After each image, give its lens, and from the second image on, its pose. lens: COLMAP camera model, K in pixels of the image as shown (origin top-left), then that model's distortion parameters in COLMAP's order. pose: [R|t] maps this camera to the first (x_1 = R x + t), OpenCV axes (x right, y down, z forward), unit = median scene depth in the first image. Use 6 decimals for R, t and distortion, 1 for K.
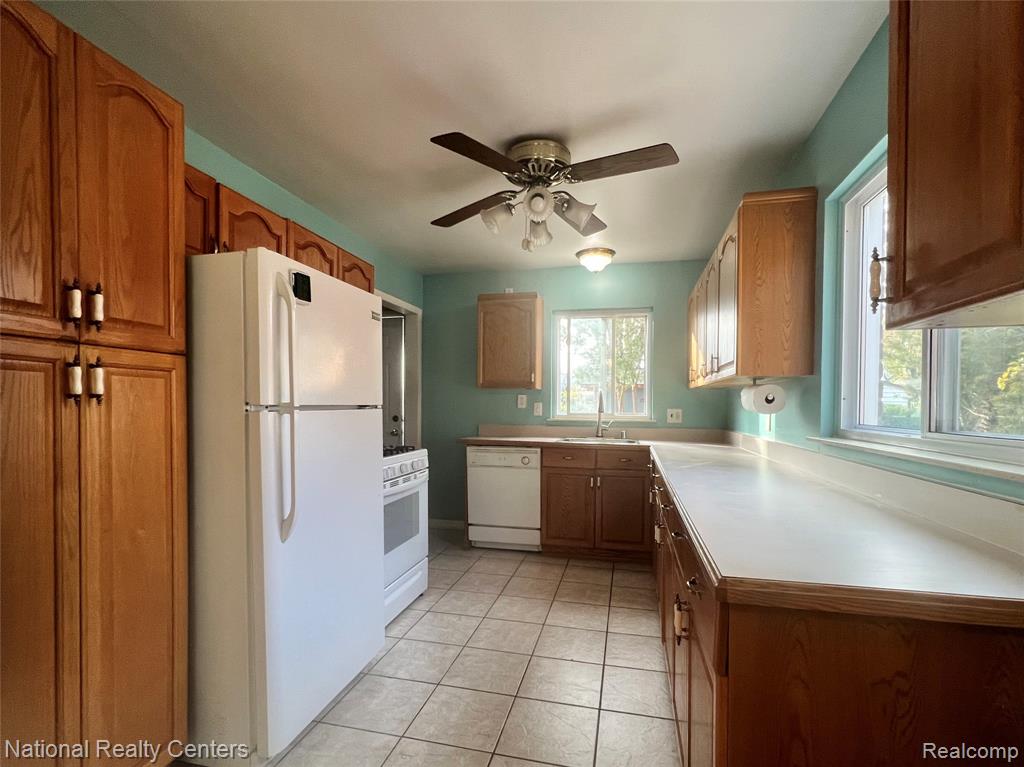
lens RADIAL K [[489.3, 0, 499.7], [0, 489.3, 409.2], [0, 0, 1]] dist [-0.002827, 0.000678]
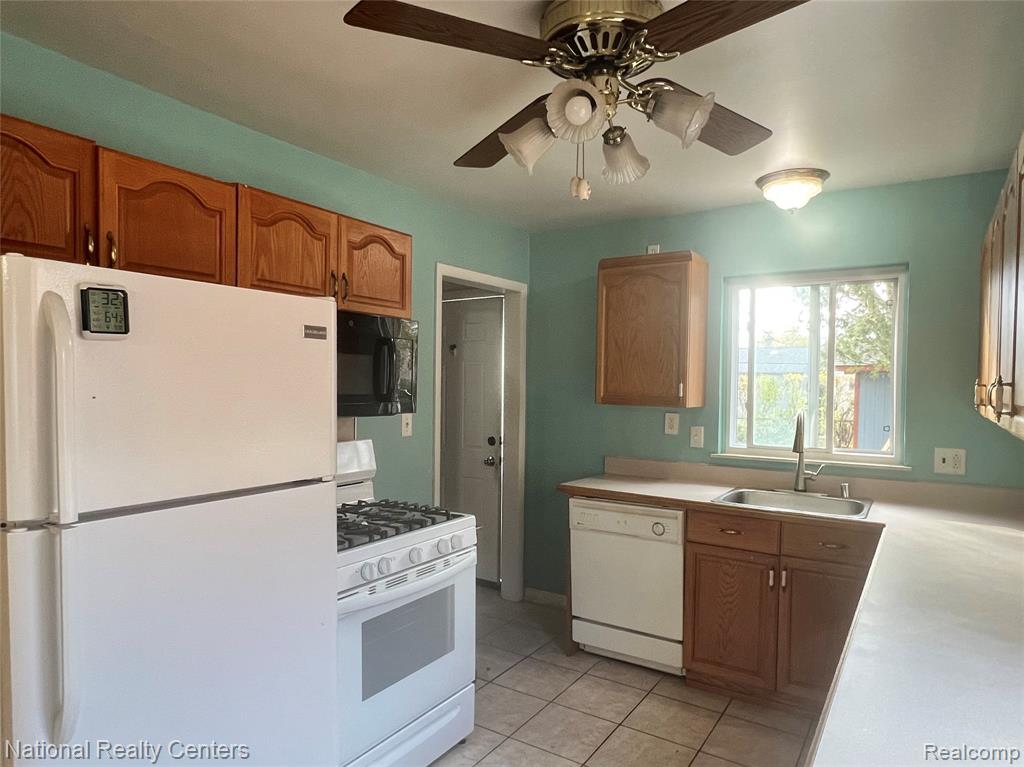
lens RADIAL K [[630.3, 0, 503.7], [0, 630.3, 400.2], [0, 0, 1]] dist [-0.004312, -0.000657]
pose [[0.944361, 0.010454, -0.328745, 0.129437], [-0.006376, 0.999889, 0.013481, -0.067198], [0.328849, -0.010635, 0.944322, 0.191283]]
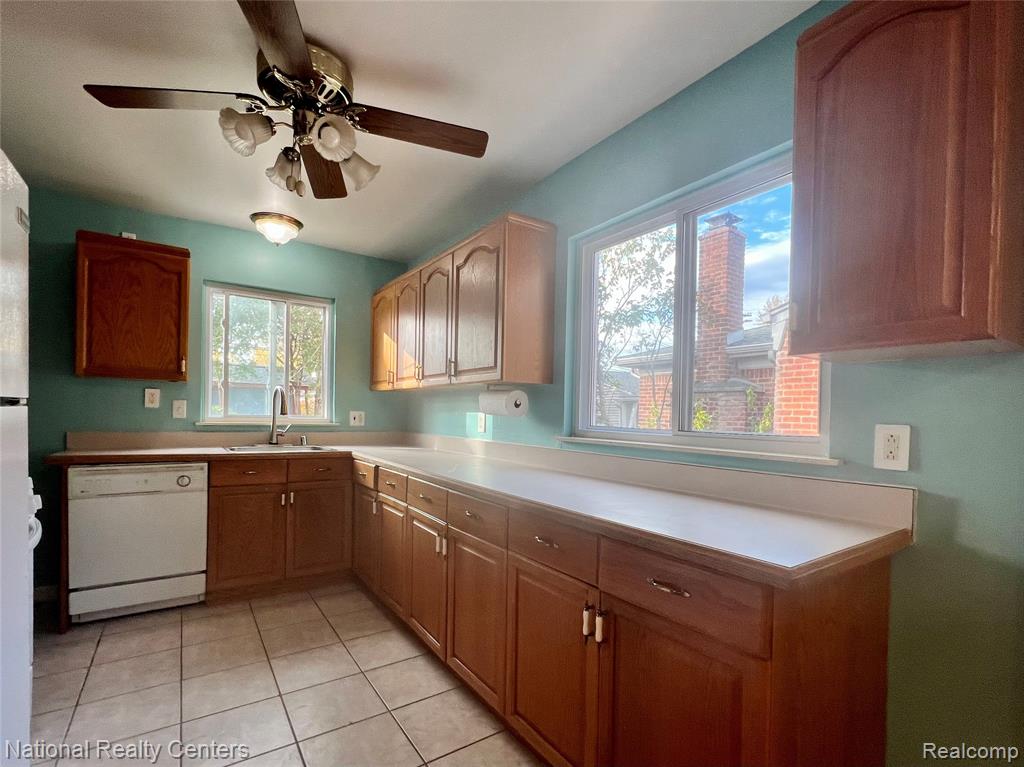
lens RADIAL K [[489.3, 0, 517.4], [0, 489.3, 416.1], [0, 0, 1]] dist [-0.002827, 0.000678]
pose [[0.657338, 0.003098, 0.753589, -0.168192], [-0.010366, 0.999934, 0.004931, 0.001150], [-0.753524, -0.011053, 0.657327, 0.162568]]
